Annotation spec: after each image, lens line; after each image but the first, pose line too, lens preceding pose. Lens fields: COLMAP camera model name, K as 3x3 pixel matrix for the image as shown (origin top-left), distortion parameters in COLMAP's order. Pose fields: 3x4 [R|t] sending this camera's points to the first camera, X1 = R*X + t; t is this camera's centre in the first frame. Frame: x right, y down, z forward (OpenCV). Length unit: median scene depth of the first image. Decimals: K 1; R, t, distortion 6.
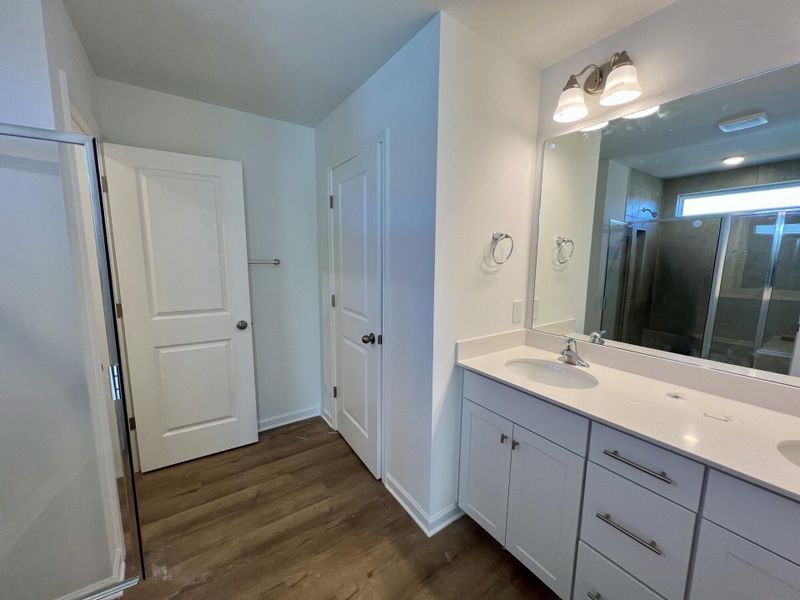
lens RADIAL K [[323.6, 0, 407.0], [0, 323.6, 301.3], [0, 0, 1]] dist [0.008426, -0.003239]
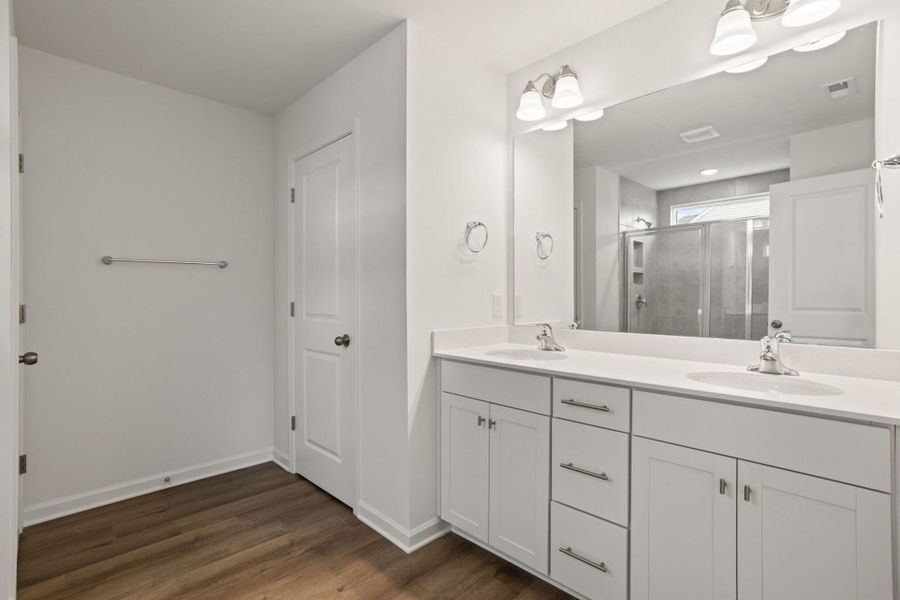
lens RADIAL K [[433.1, 0, 460.0], [0, 433.1, 294.8], [0, 0, 1]] dist [-0.024941, 0.011514]
pose [[0.985625, -0.015503, 0.168236, 0.018392], [0.037344, 0.991142, -0.127450, 0.169244], [-0.164770, 0.131900, 0.977473, -0.246302]]
